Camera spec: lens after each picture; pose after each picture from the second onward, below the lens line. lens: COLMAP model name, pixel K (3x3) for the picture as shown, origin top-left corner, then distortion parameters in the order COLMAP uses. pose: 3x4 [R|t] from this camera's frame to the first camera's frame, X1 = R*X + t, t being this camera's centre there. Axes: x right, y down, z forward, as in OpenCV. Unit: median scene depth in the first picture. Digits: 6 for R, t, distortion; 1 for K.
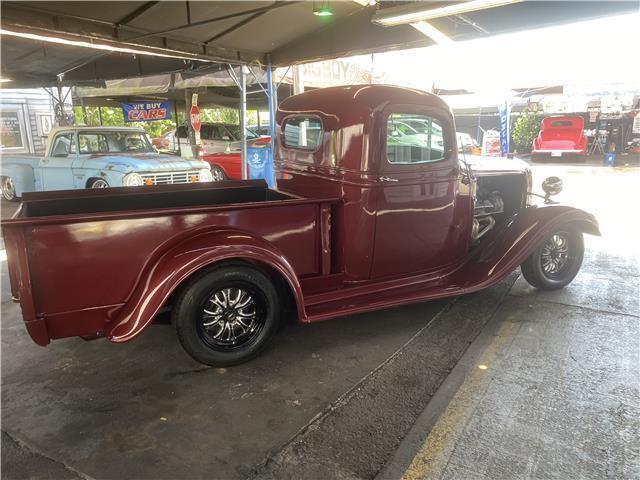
lens RADIAL K [[487.8, 0, 319.3], [0, 487.8, 228.5], [0, 0, 1]] dist [0.017906, -0.007547]
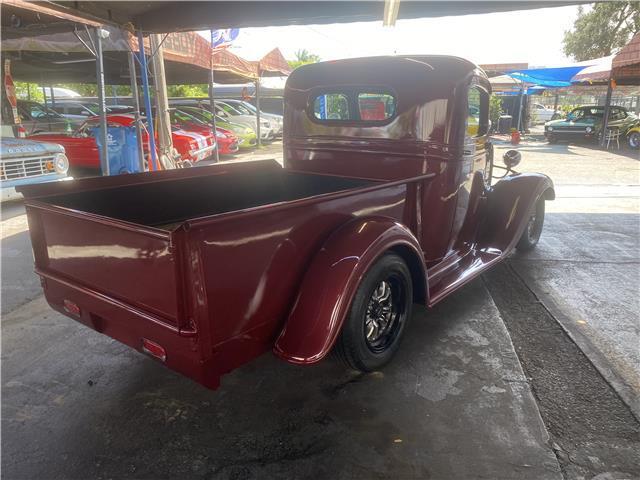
lens RADIAL K [[487.8, 0, 319.3], [0, 487.8, 228.5], [0, 0, 1]] dist [0.017906, -0.007547]
pose [[0.905328, -0.085901, 0.415935, -0.207889], [0.071588, 0.996184, 0.049917, -0.007176], [-0.418636, -0.015415, 0.908023, 0.082046]]
